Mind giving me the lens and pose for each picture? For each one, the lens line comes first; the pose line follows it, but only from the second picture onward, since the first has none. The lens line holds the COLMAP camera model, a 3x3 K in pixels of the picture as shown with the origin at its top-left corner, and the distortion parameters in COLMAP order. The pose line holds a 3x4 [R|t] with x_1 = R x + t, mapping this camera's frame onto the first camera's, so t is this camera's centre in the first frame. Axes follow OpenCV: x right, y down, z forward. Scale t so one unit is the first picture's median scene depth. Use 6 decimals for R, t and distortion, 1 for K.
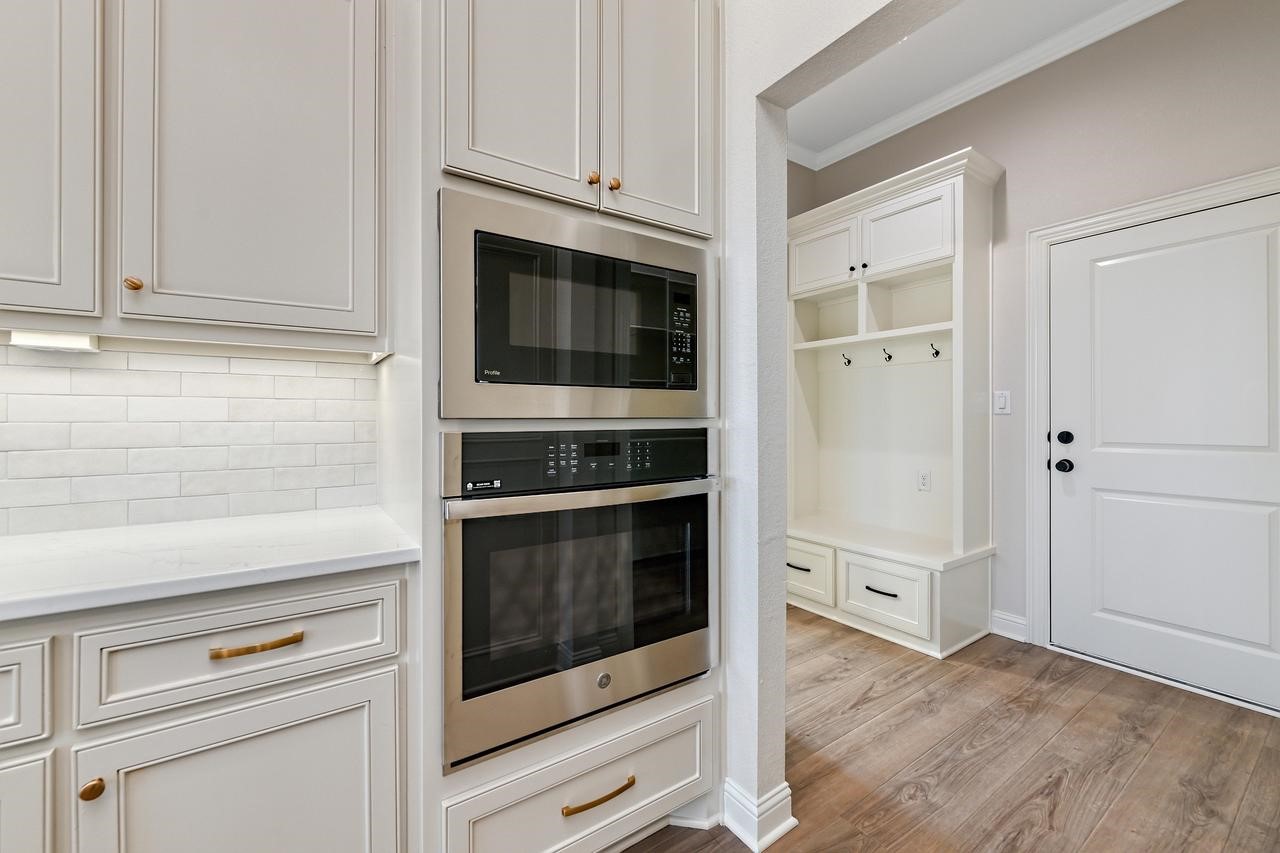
lens RADIAL K [[513.4, 0, 641.3], [0, 513.4, 421.4], [0, 0, 1]] dist [-0.000161, -0.000056]
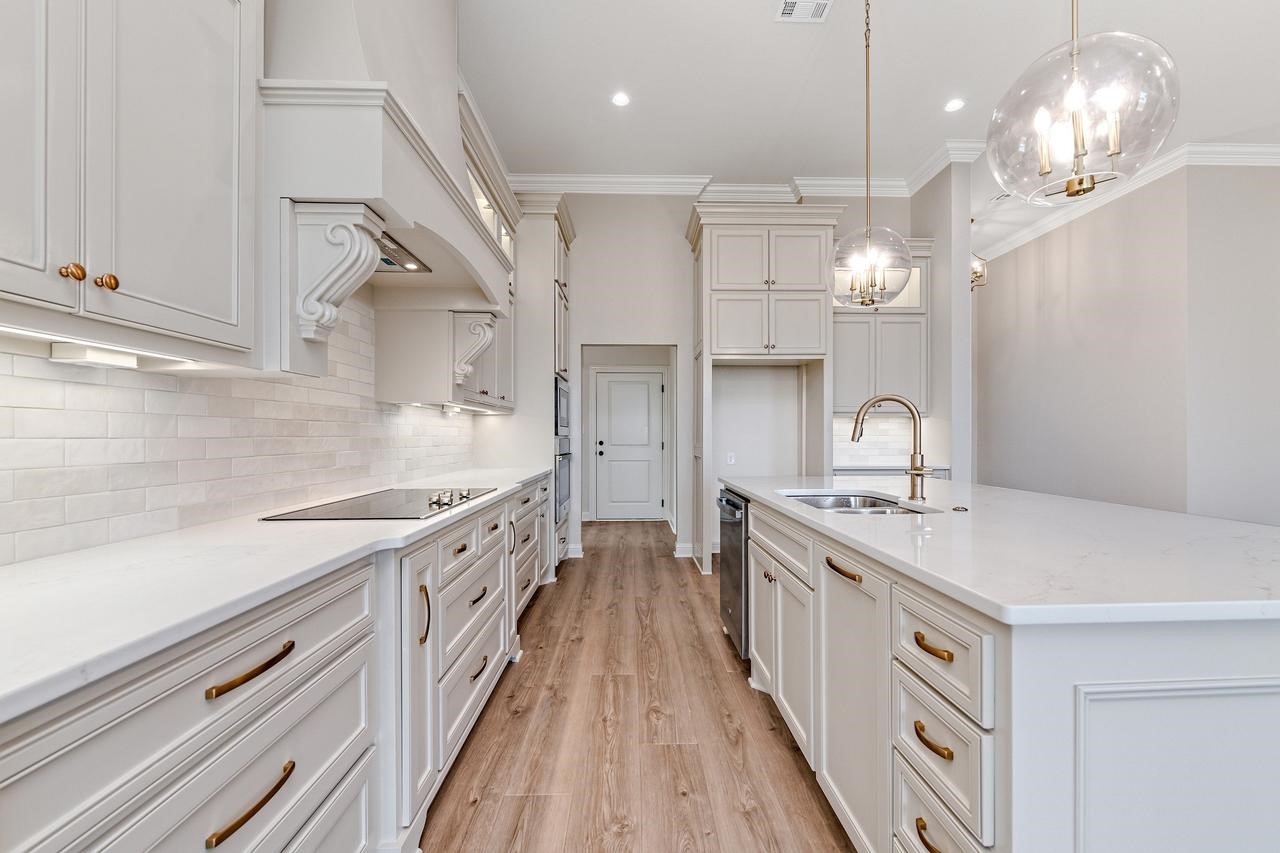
lens RADIAL K [[523.1, 0, 644.9], [0, 523.1, 436.5], [0, 0, 1]] dist [0.001611, -0.000251]
pose [[0.540223, 0.001305, 0.841521, -2.997718], [0.003572, 0.999986, -0.003844, 0.016823], [-0.841514, 0.005082, 0.540211, -1.522427]]
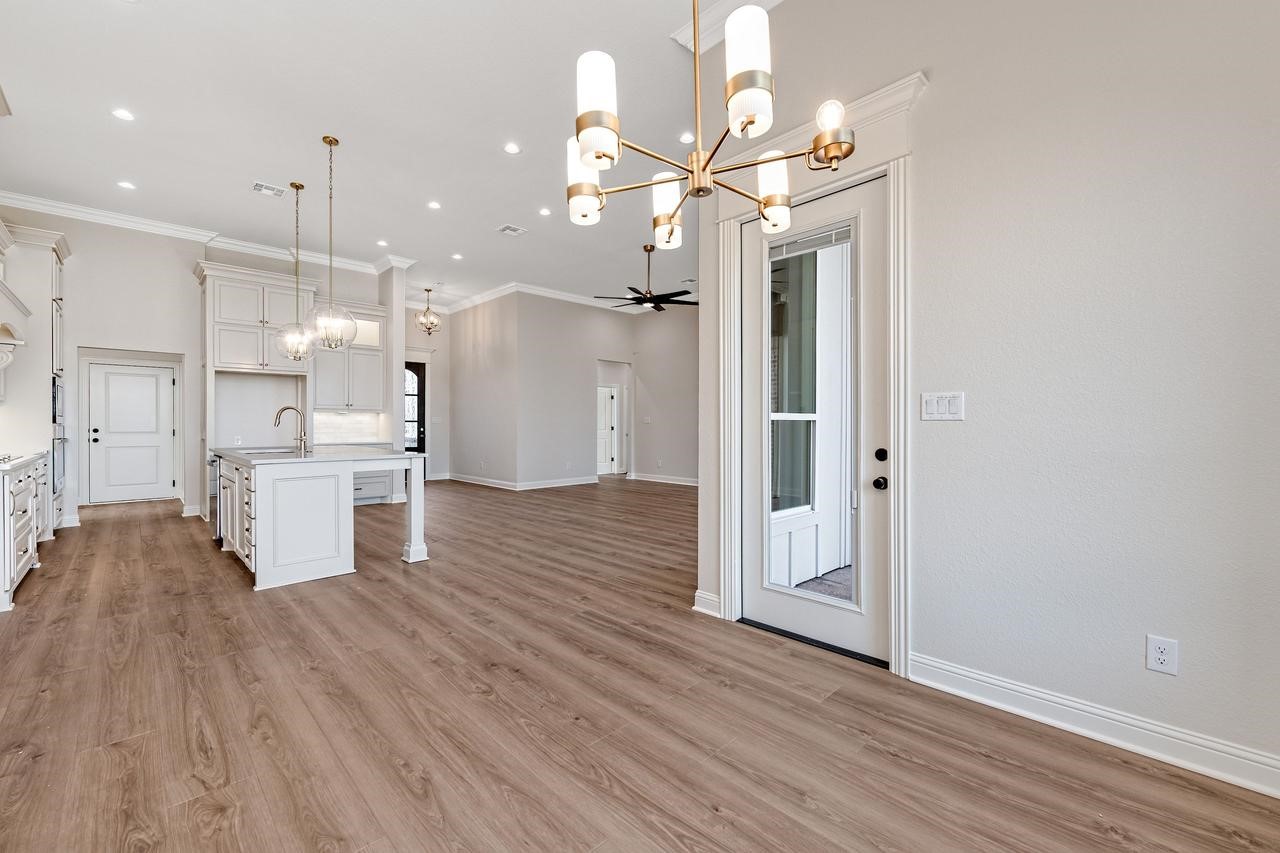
lens RADIAL K [[528.8, 0, 646.1], [0, 528.8, 427.4], [0, 0, 1]] dist [-0.001249, -0.000939]
pose [[-0.174889, -0.001833, 0.984586, -5.621604], [0.004461, 0.999987, 0.002654, 0.040996], [-0.984578, 0.004857, -0.174878, -3.265222]]
